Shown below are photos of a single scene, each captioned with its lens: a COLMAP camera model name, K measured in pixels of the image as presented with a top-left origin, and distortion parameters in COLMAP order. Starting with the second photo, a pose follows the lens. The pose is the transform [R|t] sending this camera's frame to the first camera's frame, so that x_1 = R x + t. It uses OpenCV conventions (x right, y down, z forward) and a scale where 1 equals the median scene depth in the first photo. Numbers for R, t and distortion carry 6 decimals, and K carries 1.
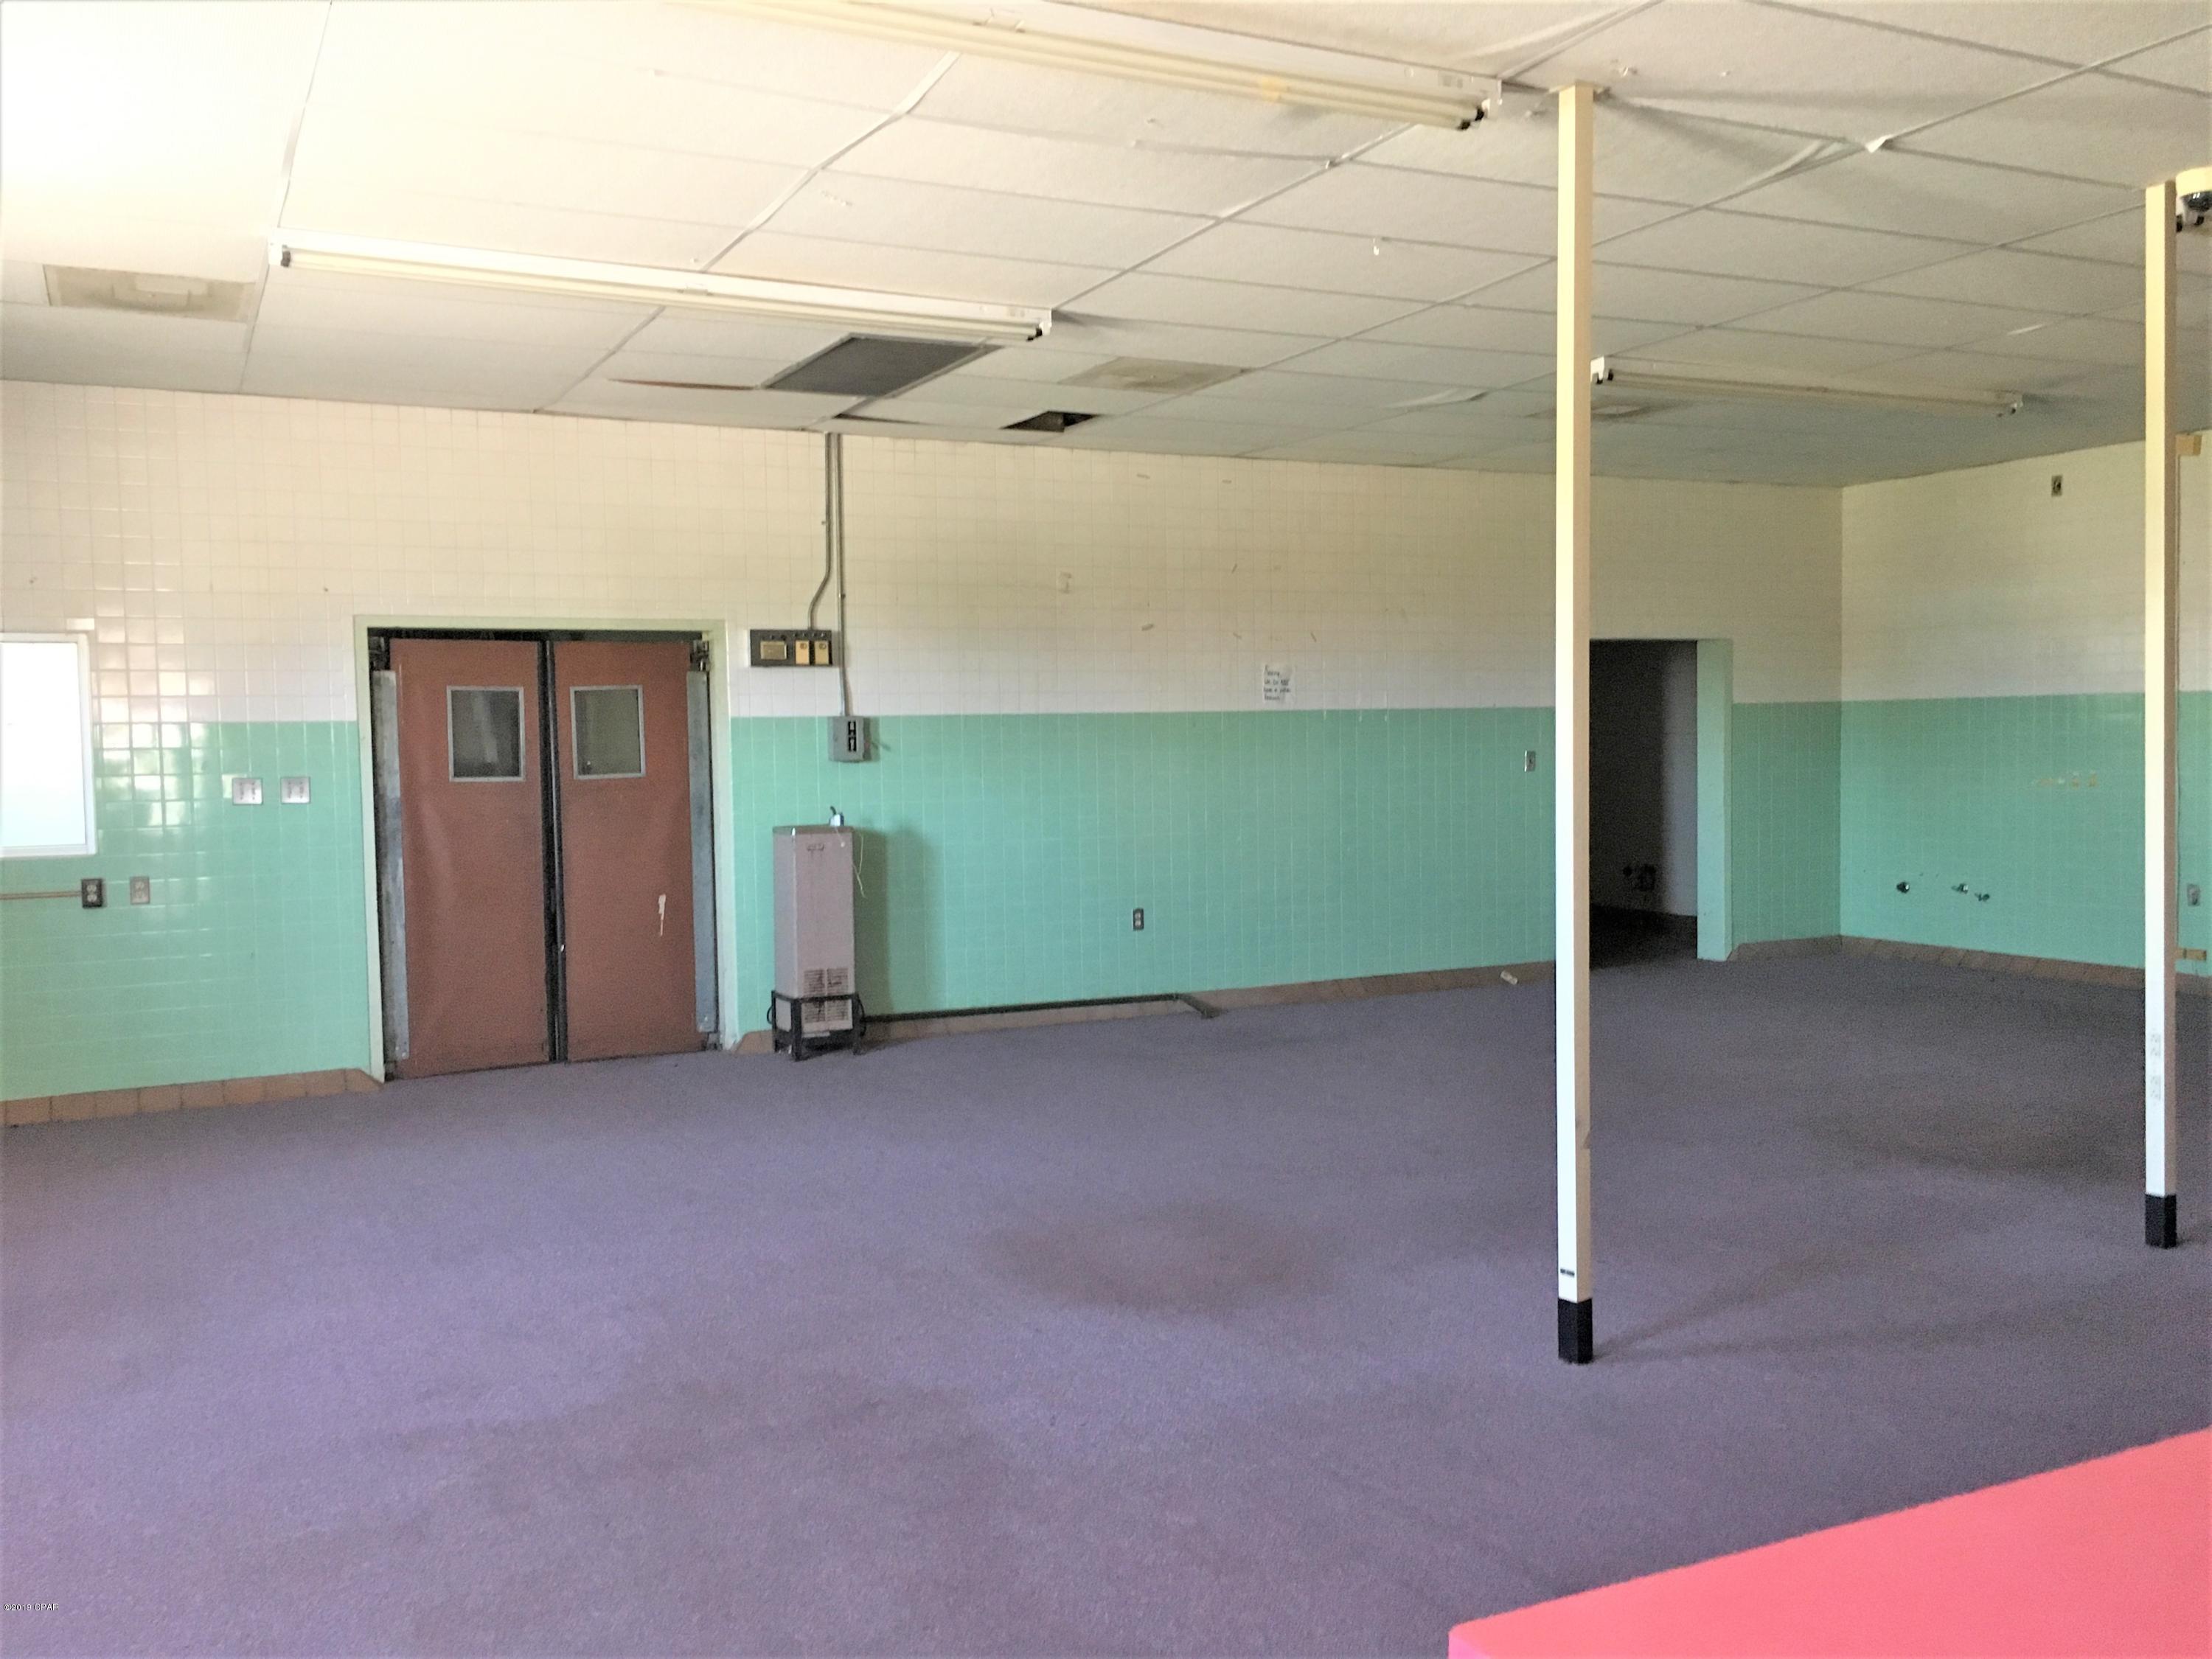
lens RADIAL K [[1868.3, 0, 1106.0], [0, 1868.3, 829.5], [0, 0, 1]] dist [0.065152, 0.003589]
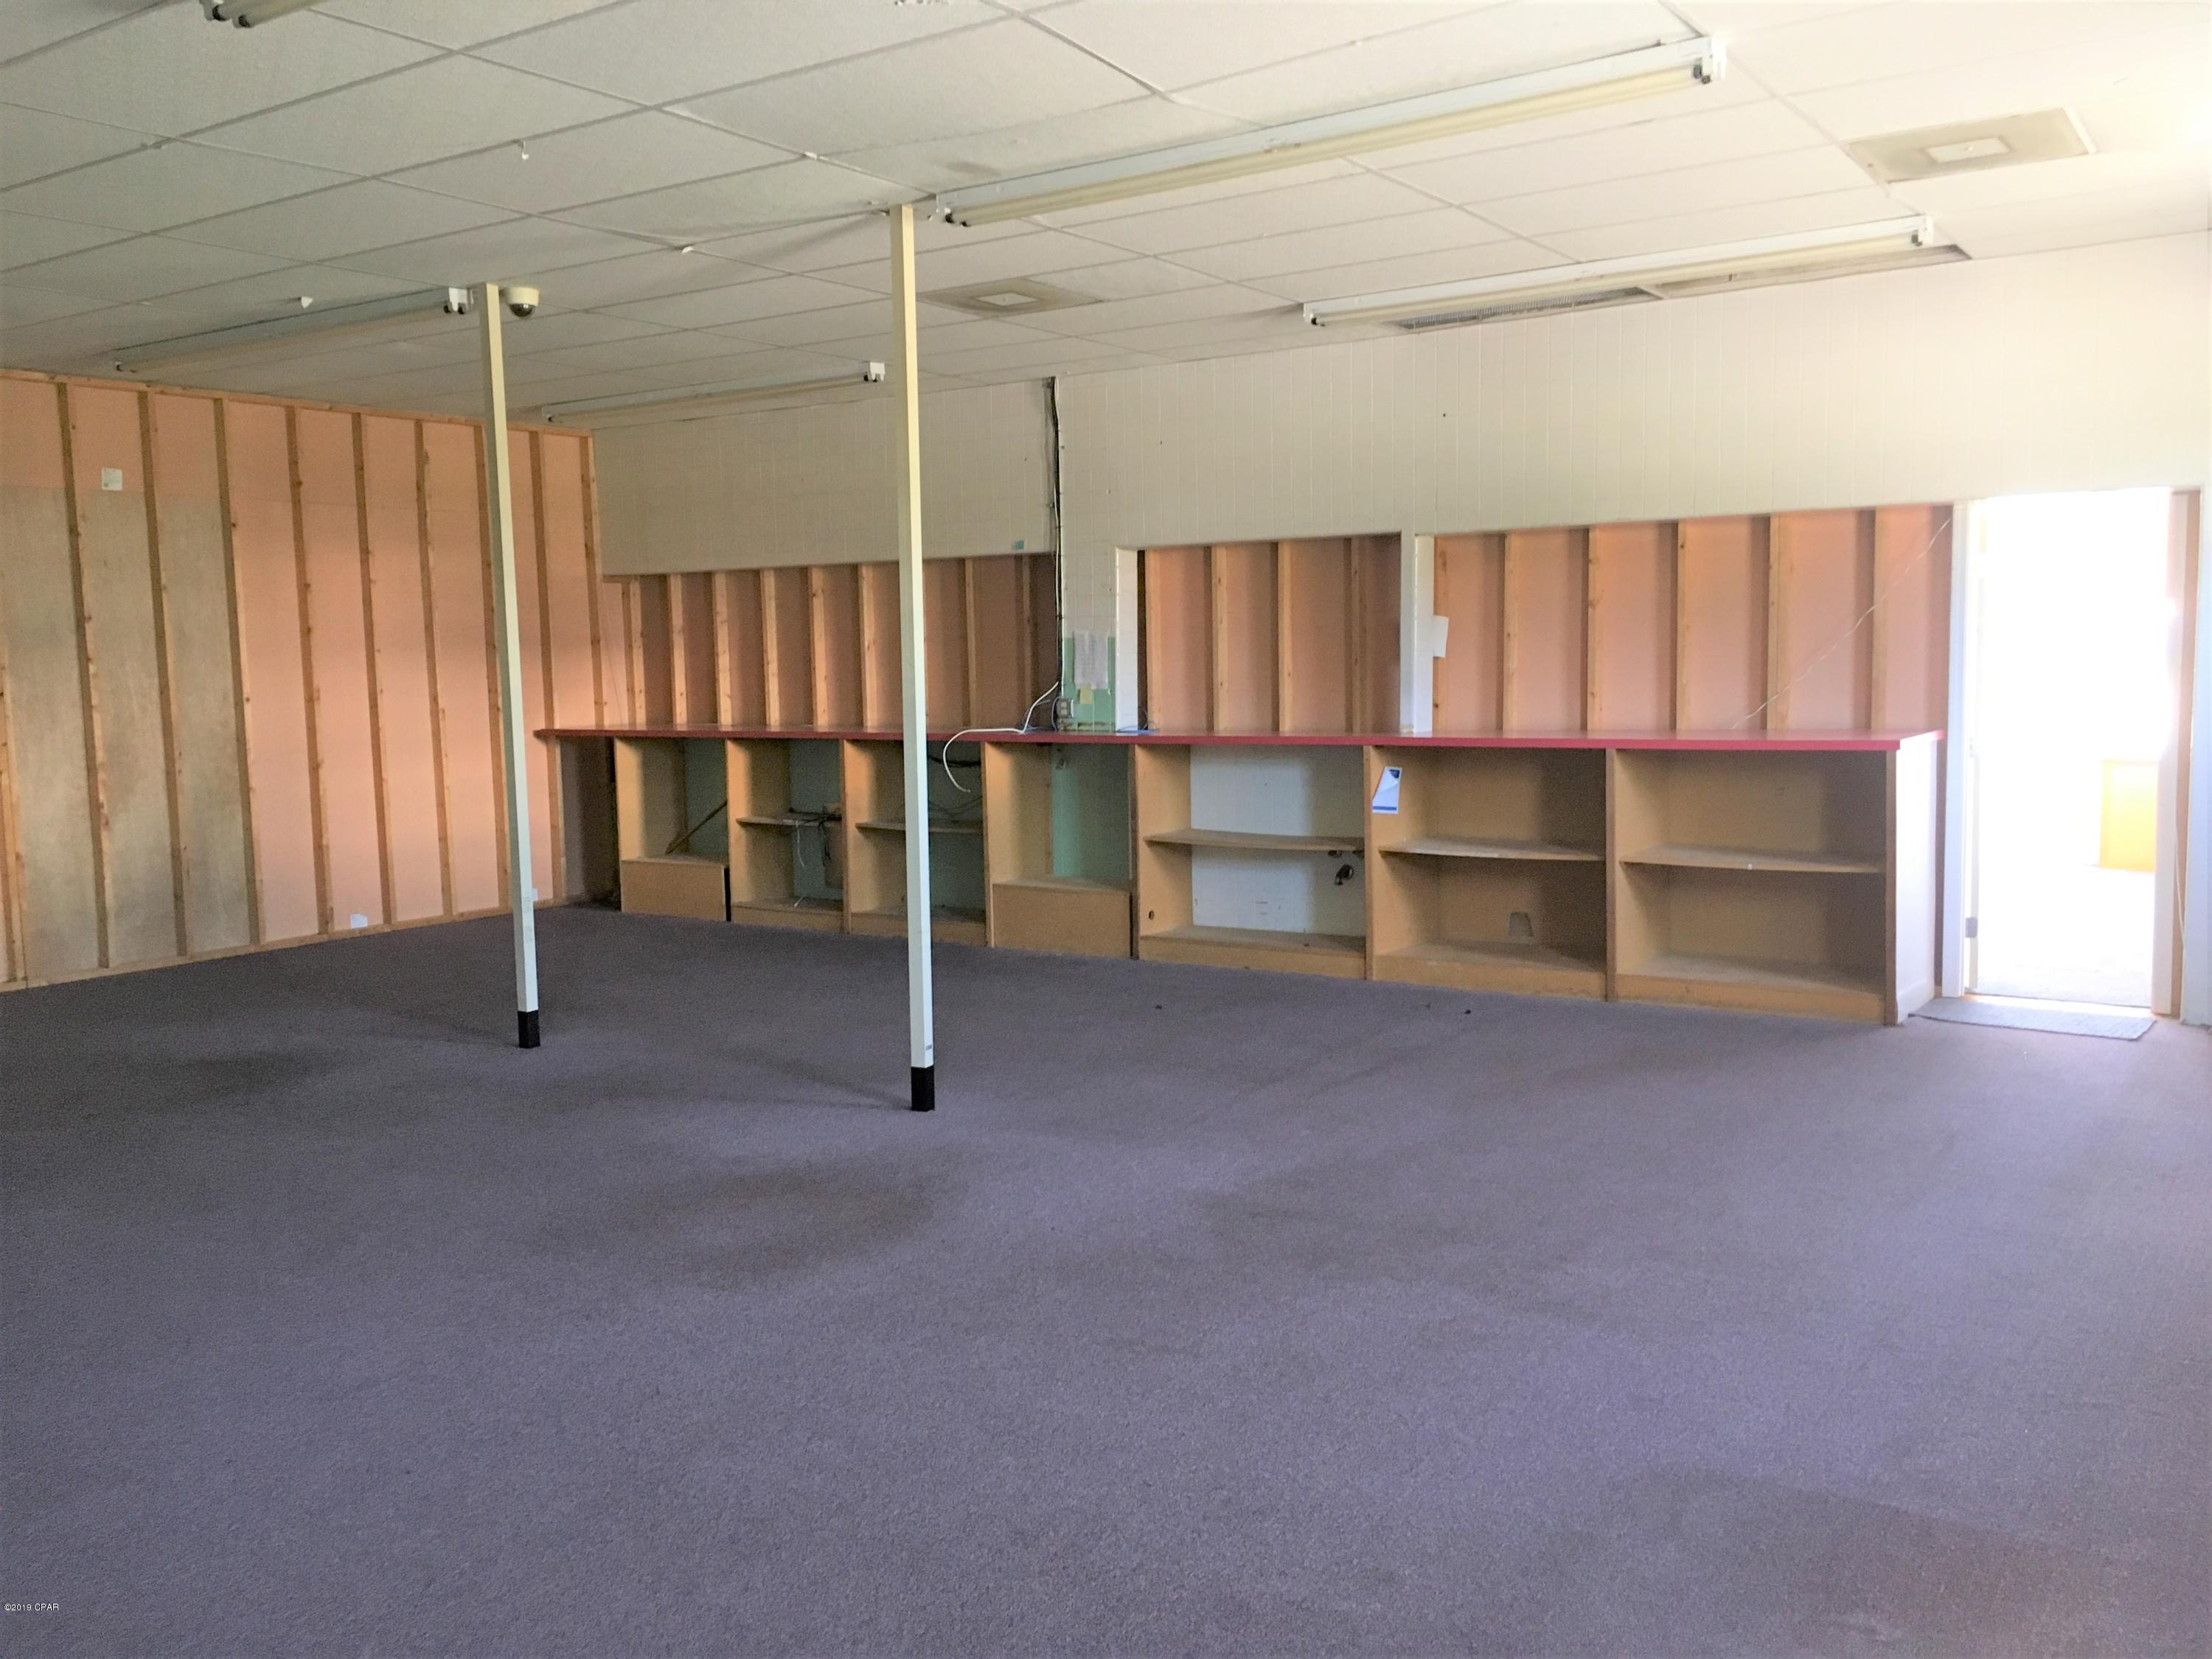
lens RADIAL K [[1868.3, 0, 1106.0], [0, 1868.3, 829.5], [0, 0, 1]] dist [0.065152, 0.003589]
pose [[-0.472921, -0.051955, 0.879572, -1.102477], [0.079171, 0.991716, 0.101147, -0.059565], [-0.877541, 0.117471, -0.464890, 1.604535]]
